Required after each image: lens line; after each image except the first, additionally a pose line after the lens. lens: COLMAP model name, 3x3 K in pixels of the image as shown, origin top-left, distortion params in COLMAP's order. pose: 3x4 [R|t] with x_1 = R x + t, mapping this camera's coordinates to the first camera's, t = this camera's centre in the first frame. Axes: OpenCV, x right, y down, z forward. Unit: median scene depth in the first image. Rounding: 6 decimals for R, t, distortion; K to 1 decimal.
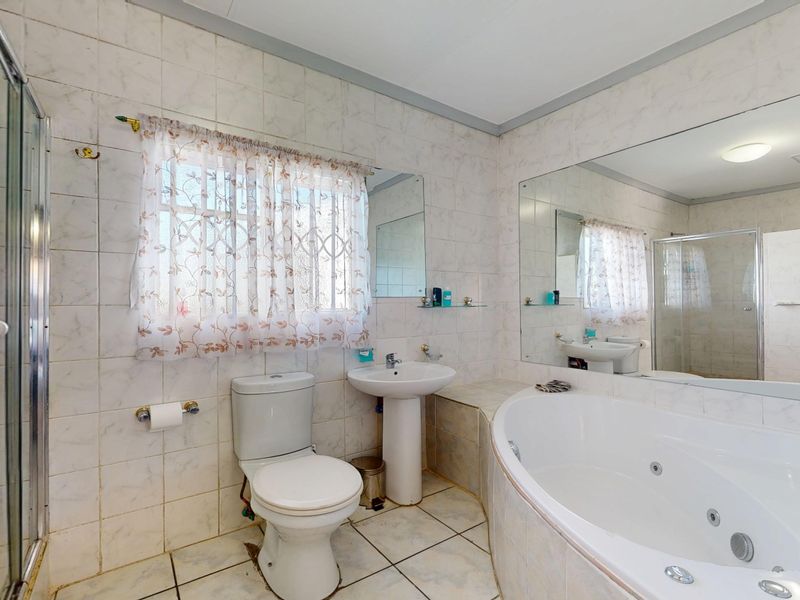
lens RADIAL K [[392.6, 0, 400.0], [0, 392.6, 300.0], [0, 0, 1]] dist [-0.003102, -0.000334]
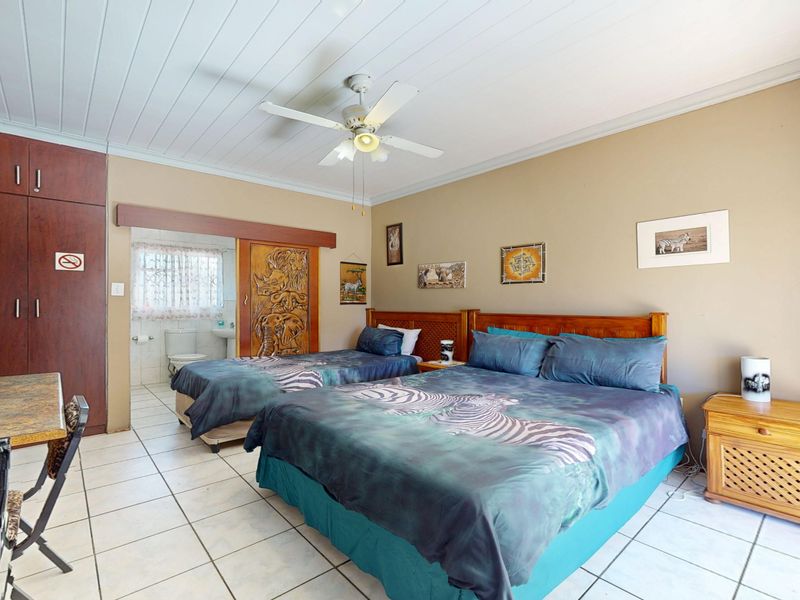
lens RADIAL K [[392.6, 0, 400.0], [0, 392.6, 300.0], [0, 0, 1]] dist [-0.003102, -0.000334]
pose [[0.994507, 0.003419, 0.104614, 0.962849], [-0.003305, 0.999994, -0.001269, -0.013585], [-0.104618, 0.000916, 0.994512, -2.003949]]
